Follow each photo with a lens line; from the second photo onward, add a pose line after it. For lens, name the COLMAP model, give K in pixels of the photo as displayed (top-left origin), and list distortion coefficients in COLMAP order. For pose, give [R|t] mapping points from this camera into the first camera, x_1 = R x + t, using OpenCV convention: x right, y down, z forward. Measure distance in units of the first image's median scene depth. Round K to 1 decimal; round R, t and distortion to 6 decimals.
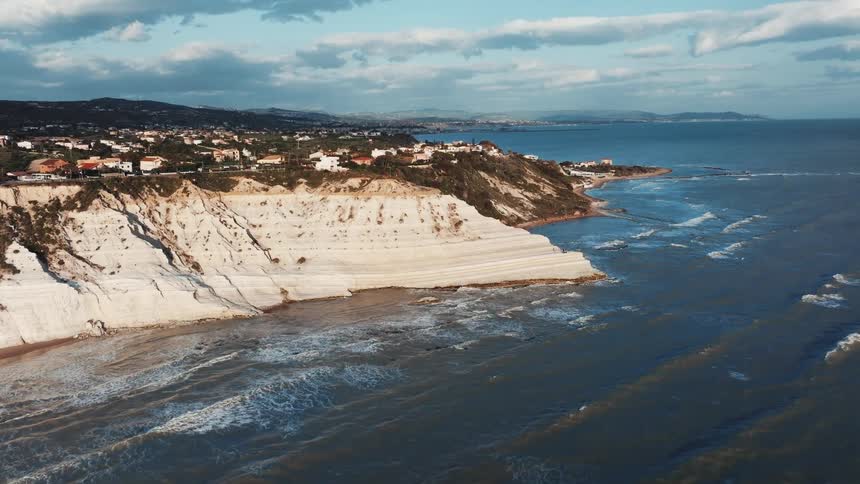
lens RADIAL K [[643.8, 0, 432.3], [0, 643.8, 239.6], [0, 0, 1]] dist [0.004951, -0.000631]
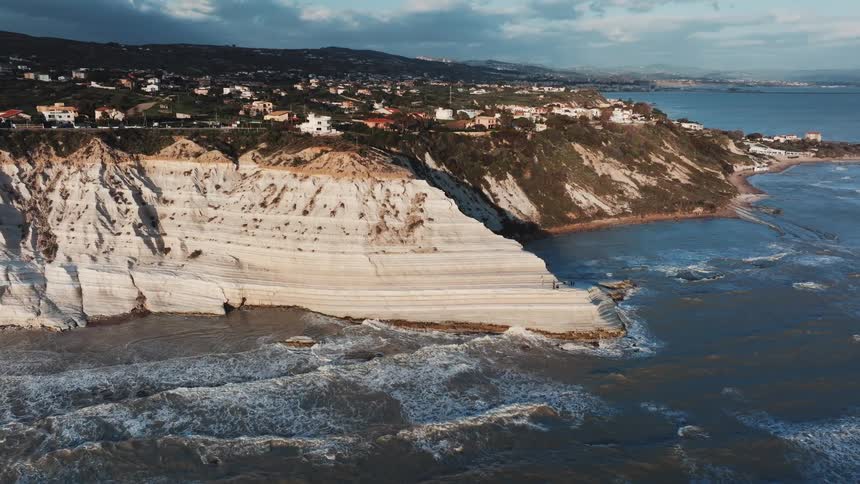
lens RADIAL K [[643.8, 0, 432.3], [0, 643.8, 239.6], [0, 0, 1]] dist [0.004951, -0.000631]
pose [[0.944179, 0.108890, -0.310918, 0.269248], [-0.087321, 0.992757, 0.082511, -0.065901], [0.317650, -0.050756, 0.946849, 0.346168]]
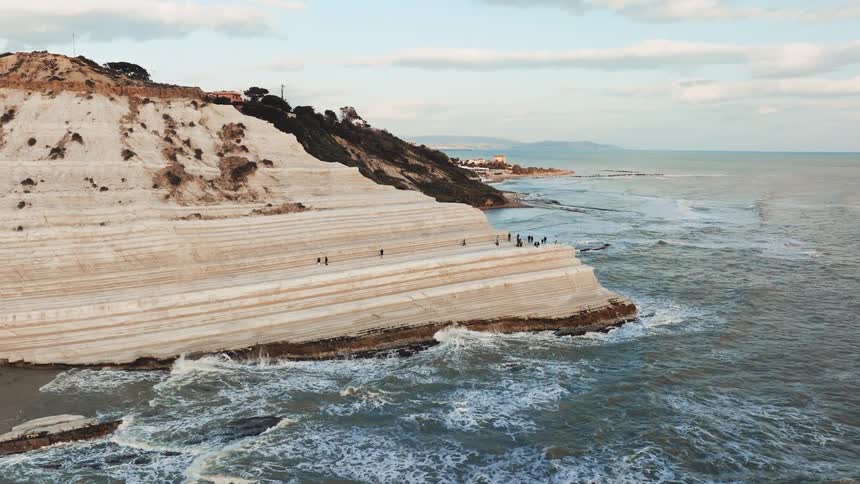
lens RADIAL K [[643.8, 0, 432.3], [0, 643.8, 239.6], [0, 0, 1]] dist [0.004951, -0.000631]
pose [[0.980519, -0.002293, 0.196410, 0.072178], [0.009536, 0.999308, -0.035939, 0.027924], [-0.196192, 0.037112, 0.979863, 0.617186]]
